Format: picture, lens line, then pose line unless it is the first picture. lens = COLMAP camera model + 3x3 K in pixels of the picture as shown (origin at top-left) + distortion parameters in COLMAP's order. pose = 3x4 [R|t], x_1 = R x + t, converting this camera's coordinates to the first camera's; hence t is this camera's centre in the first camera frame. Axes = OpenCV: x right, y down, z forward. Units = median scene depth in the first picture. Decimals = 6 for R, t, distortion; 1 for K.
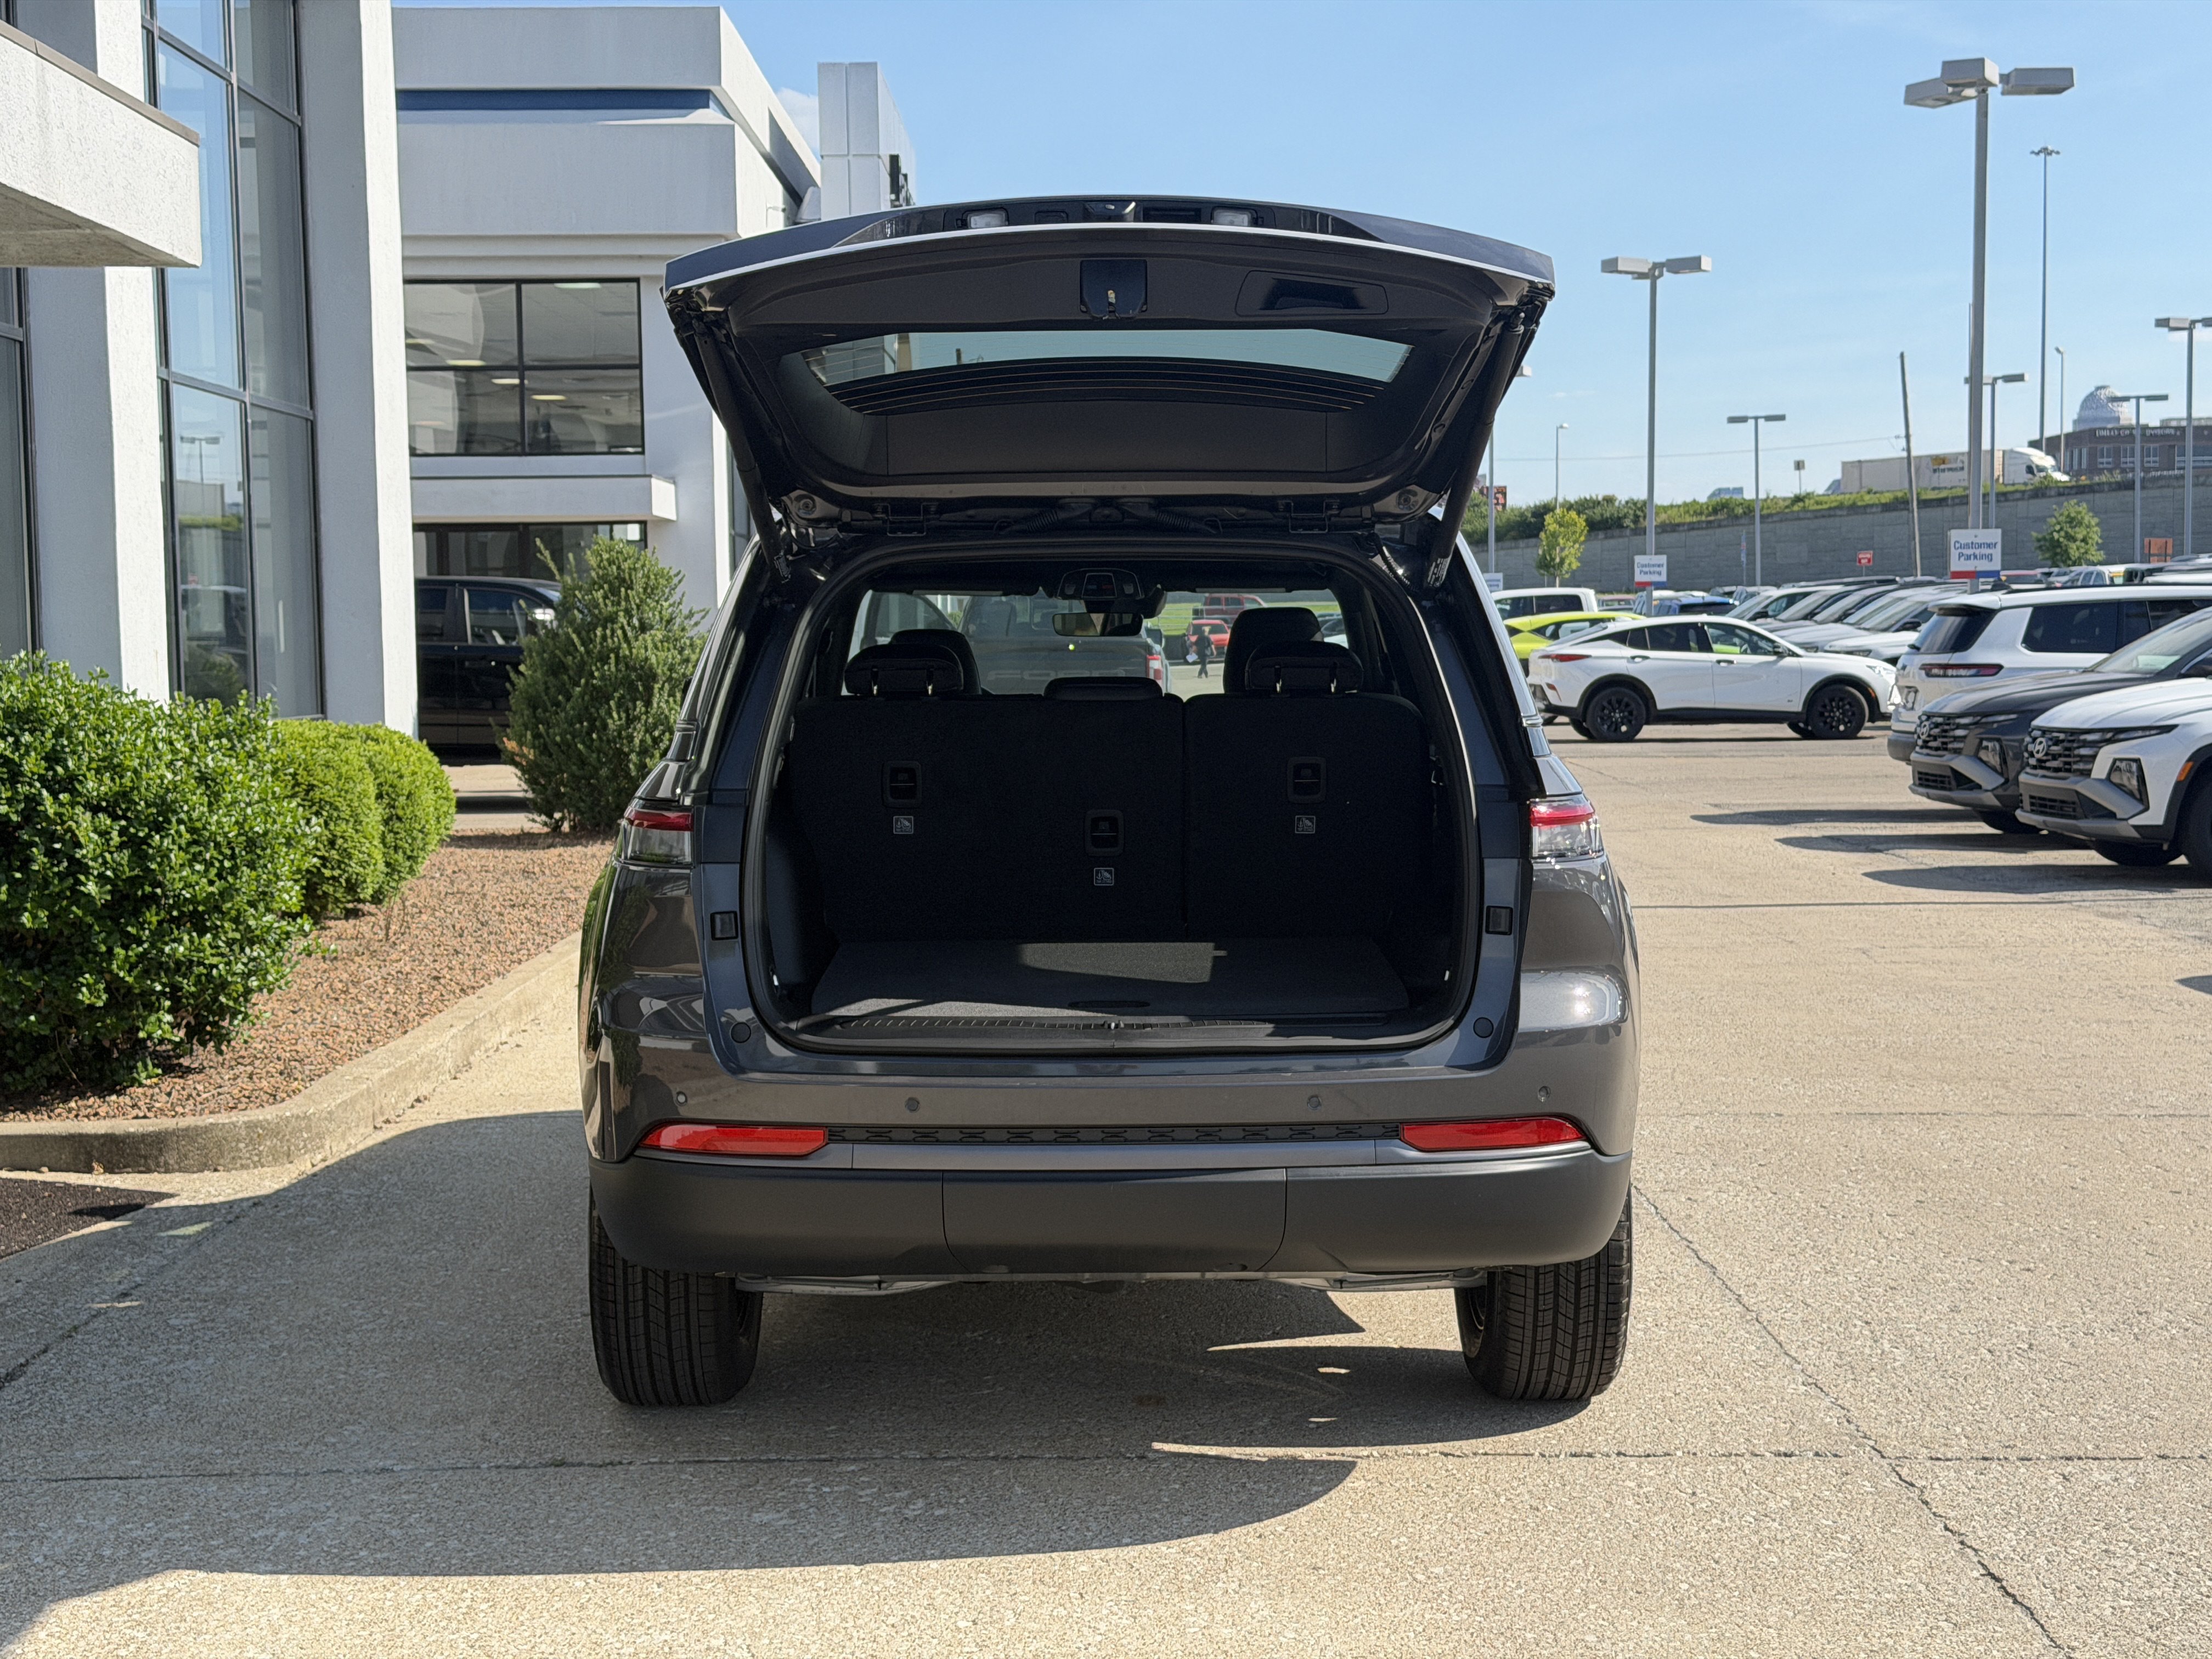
lens RADIAL K [[3140.0, 0, 1105.7], [0, 3140.0, 789.3], [0, 0, 1]] dist [0.206652, -0.416746]
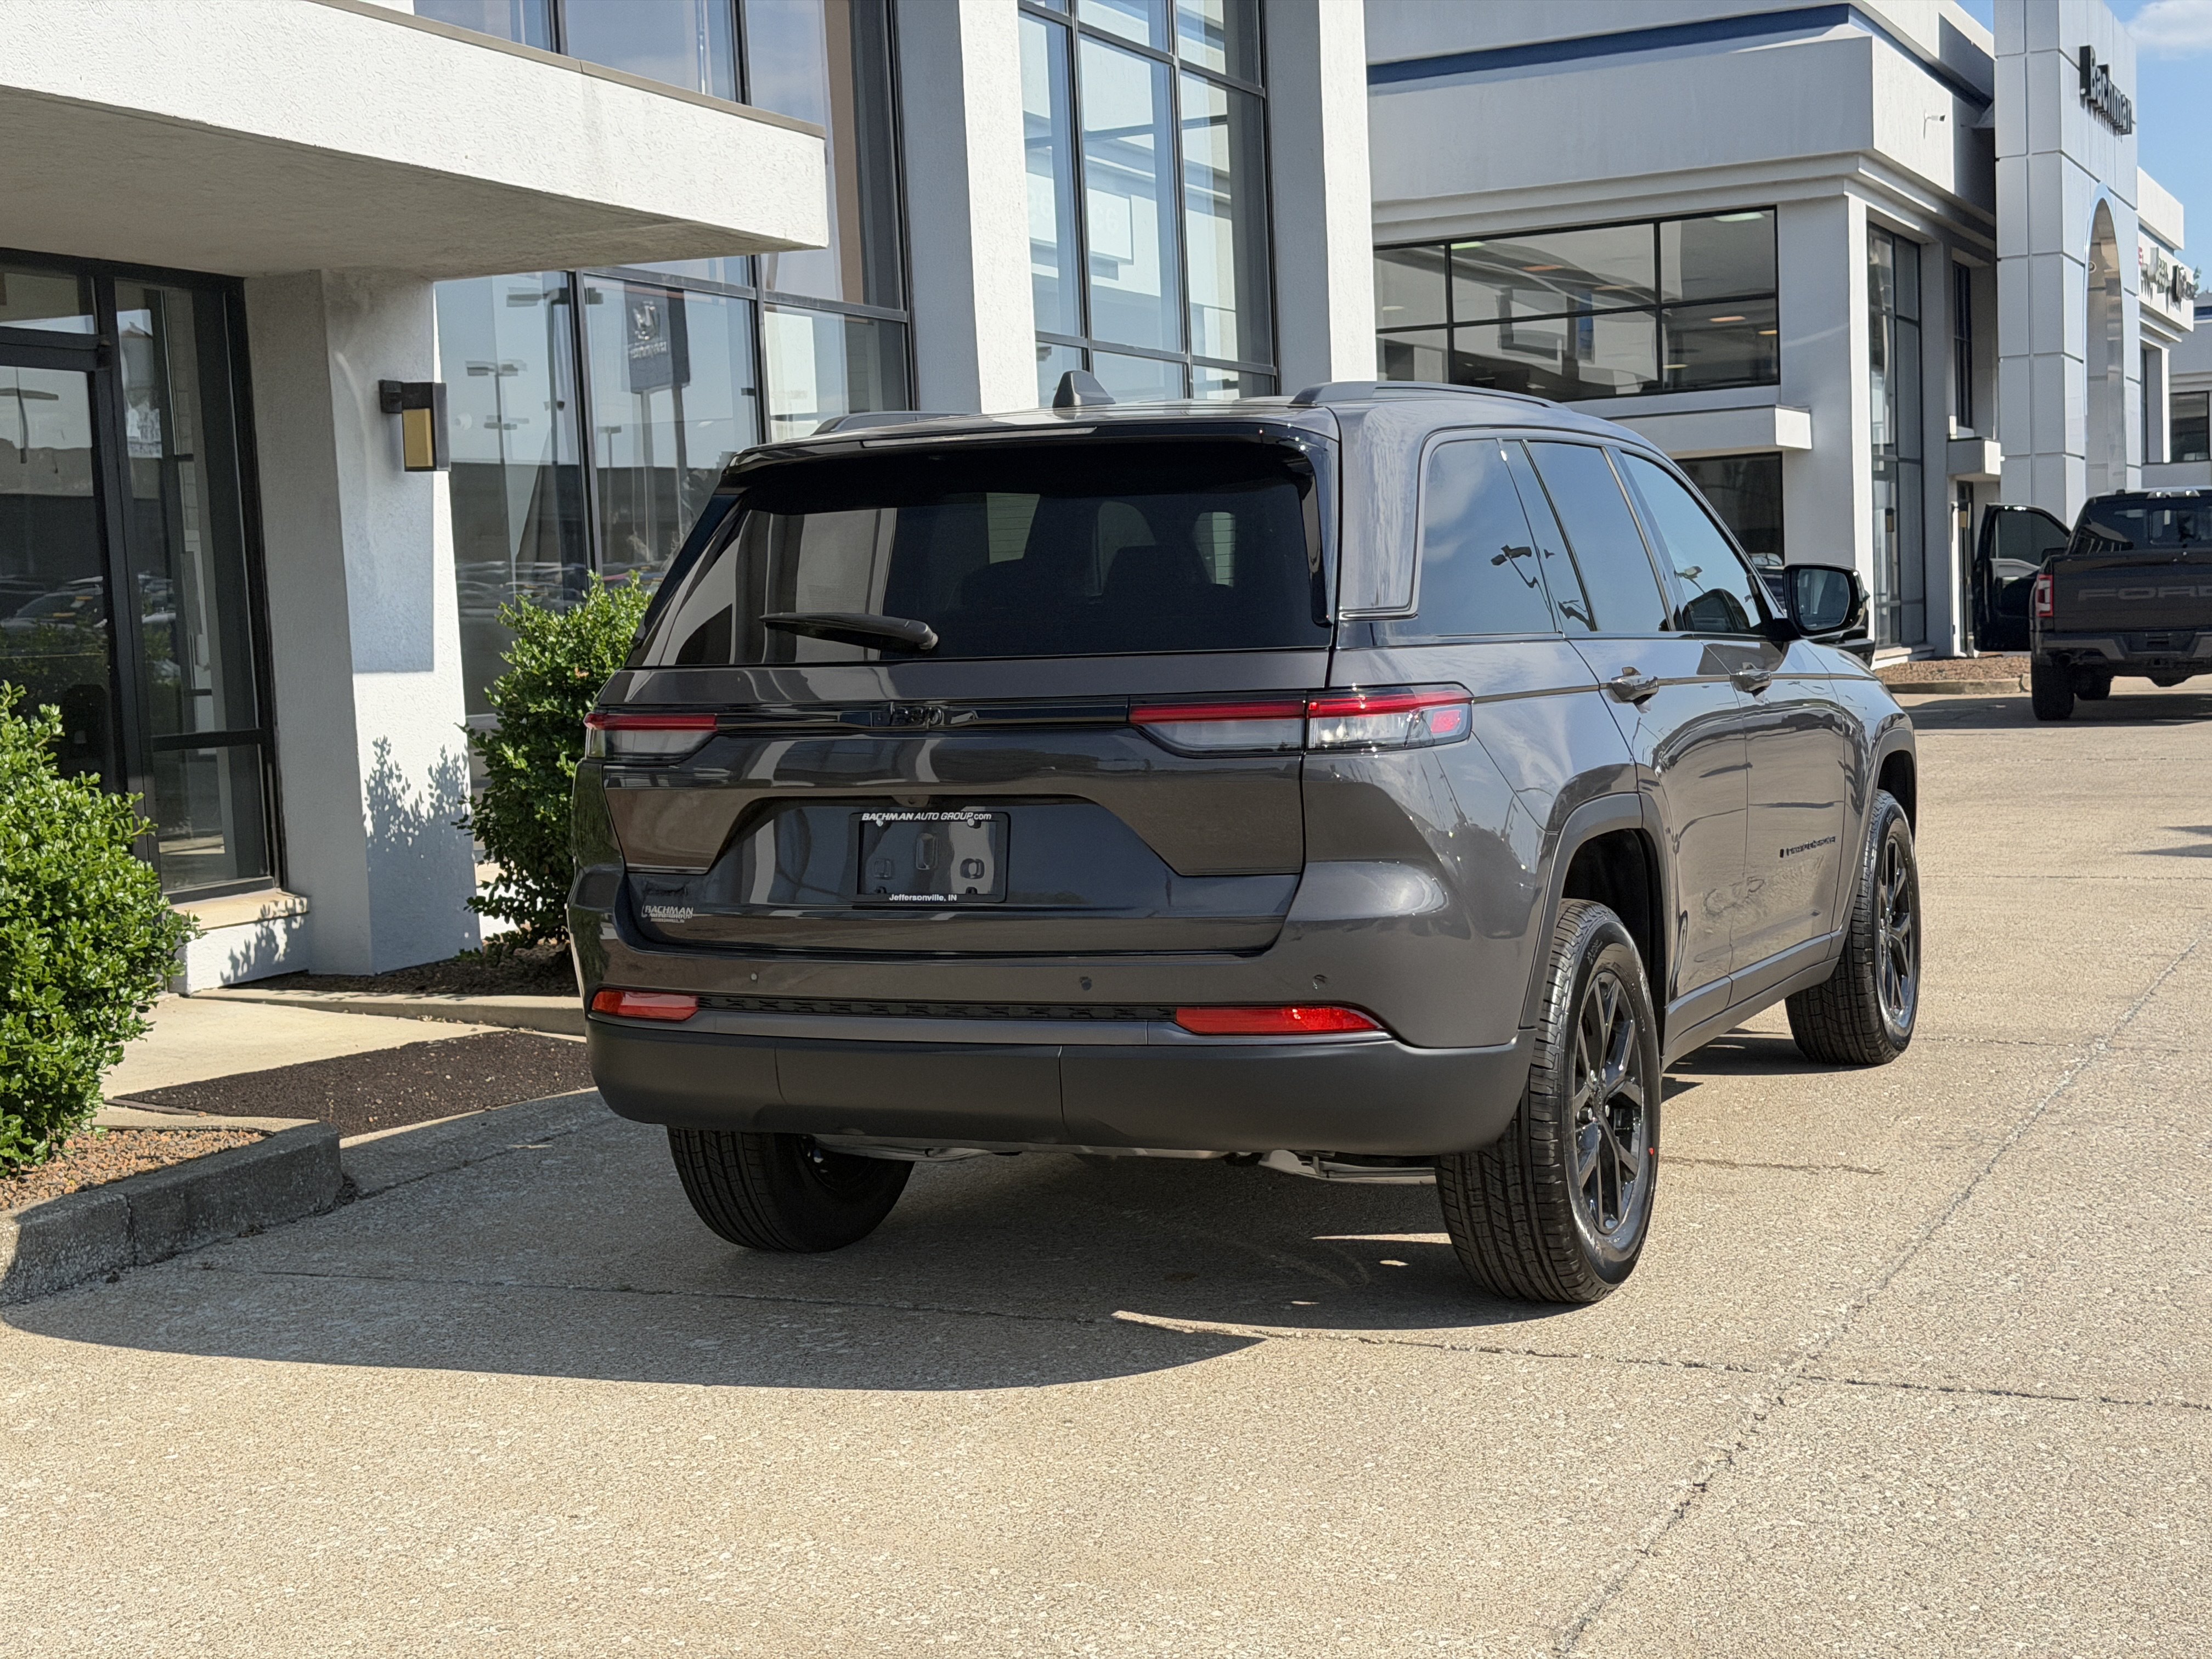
lens RADIAL K [[3139.4, 0, 1106.0], [0, 3139.4, 829.5], [0, 0, 1]] dist [0.205083, -0.394169]
pose [[0.904623, 0.005000, -0.426183, 0.290823], [0.007776, 0.999571, 0.028232, 0.010674], [0.426141, -0.028854, 0.904196, 0.034451]]
